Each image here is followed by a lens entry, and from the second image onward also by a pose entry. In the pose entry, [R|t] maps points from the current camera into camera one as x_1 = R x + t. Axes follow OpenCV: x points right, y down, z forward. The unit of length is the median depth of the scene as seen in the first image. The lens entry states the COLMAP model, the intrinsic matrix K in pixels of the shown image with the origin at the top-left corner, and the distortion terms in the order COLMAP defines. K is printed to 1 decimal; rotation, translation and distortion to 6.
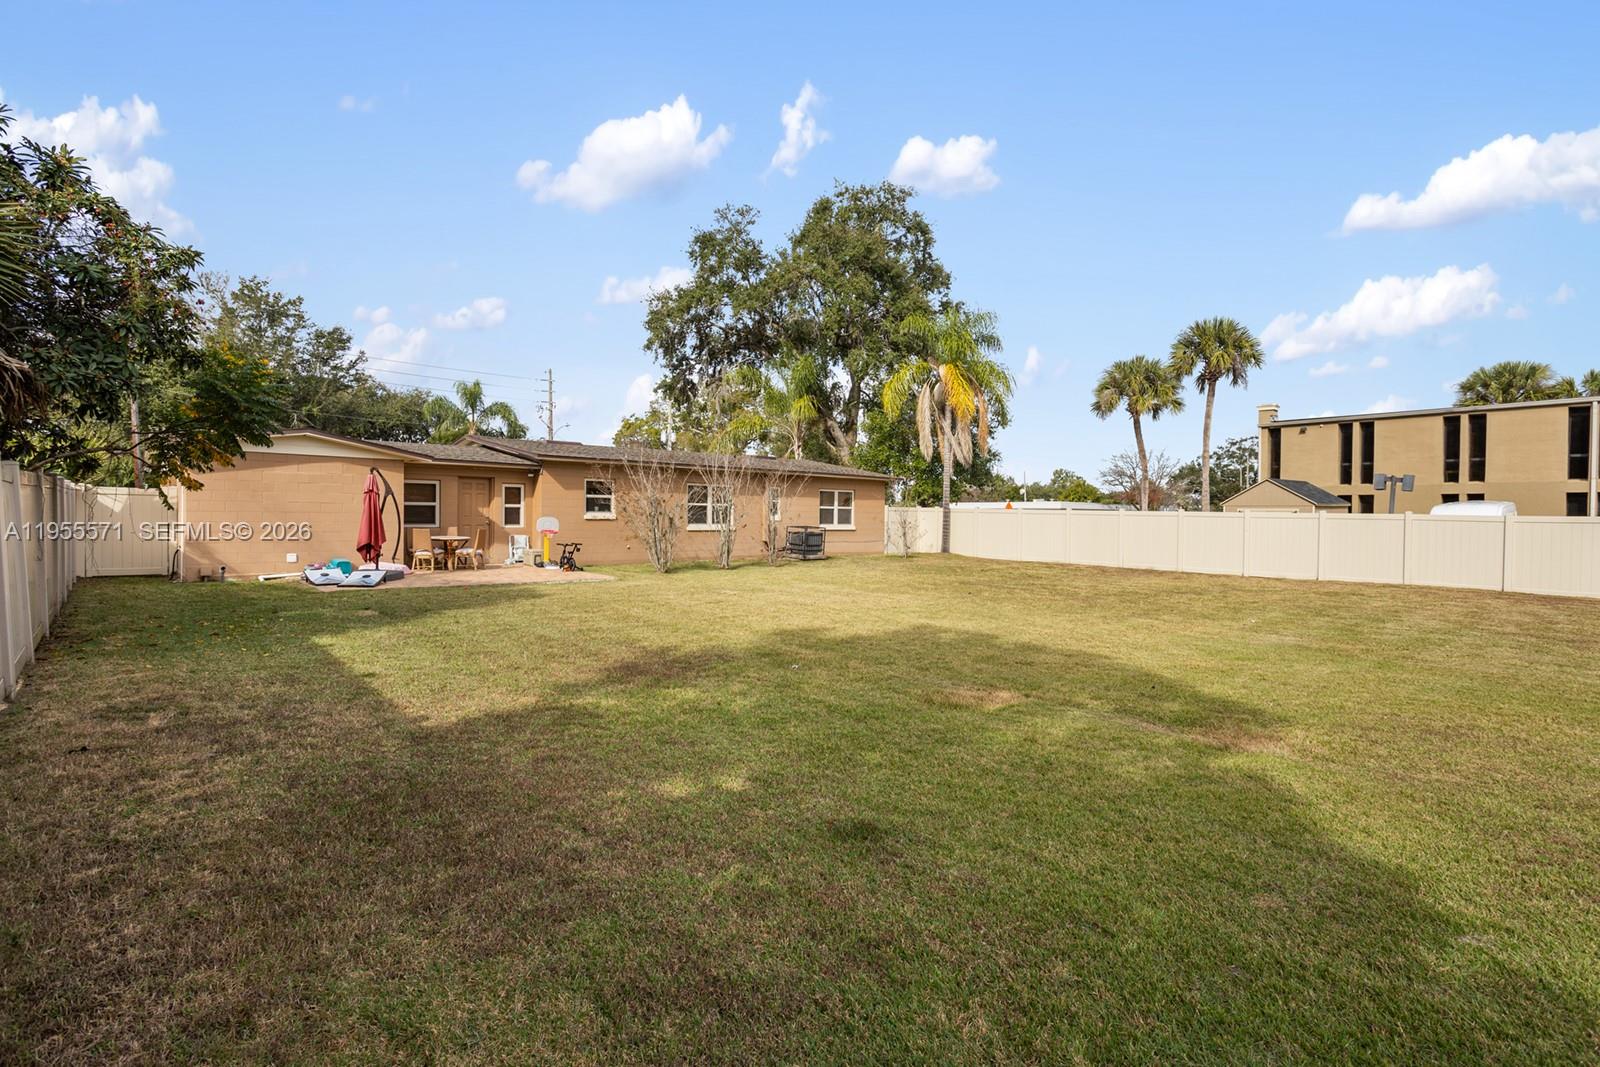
lens RADIAL K [[774.4, 0, 794.6], [0, 774.4, 529.4], [0, 0, 1]] dist [-0.026916, 0.001410]
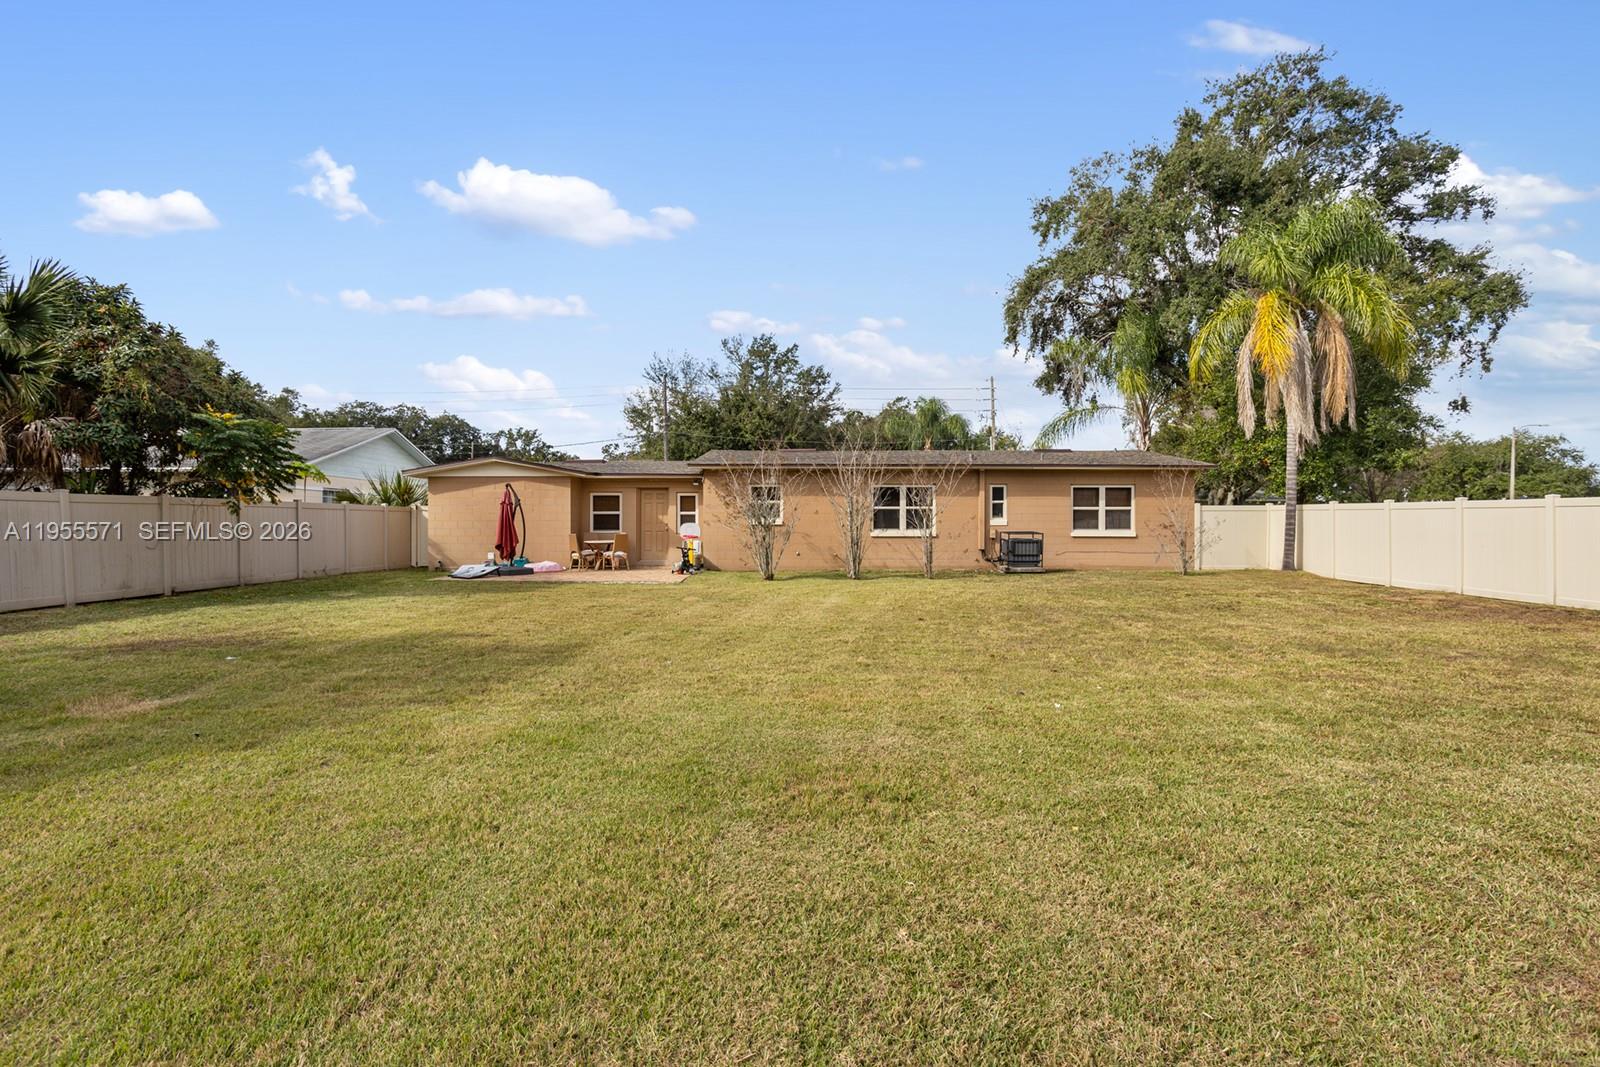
lens RADIAL K [[774.4, 0, 814.4], [0, 774.4, 539.0], [0, 0, 1]] dist [-0.026916, 0.001410]
pose [[0.729454, 0.002632, -0.684025, 0.375552], [-0.003960, 0.999992, -0.000375, 0.004415], [0.684019, 0.002982, 0.729458, 0.234883]]
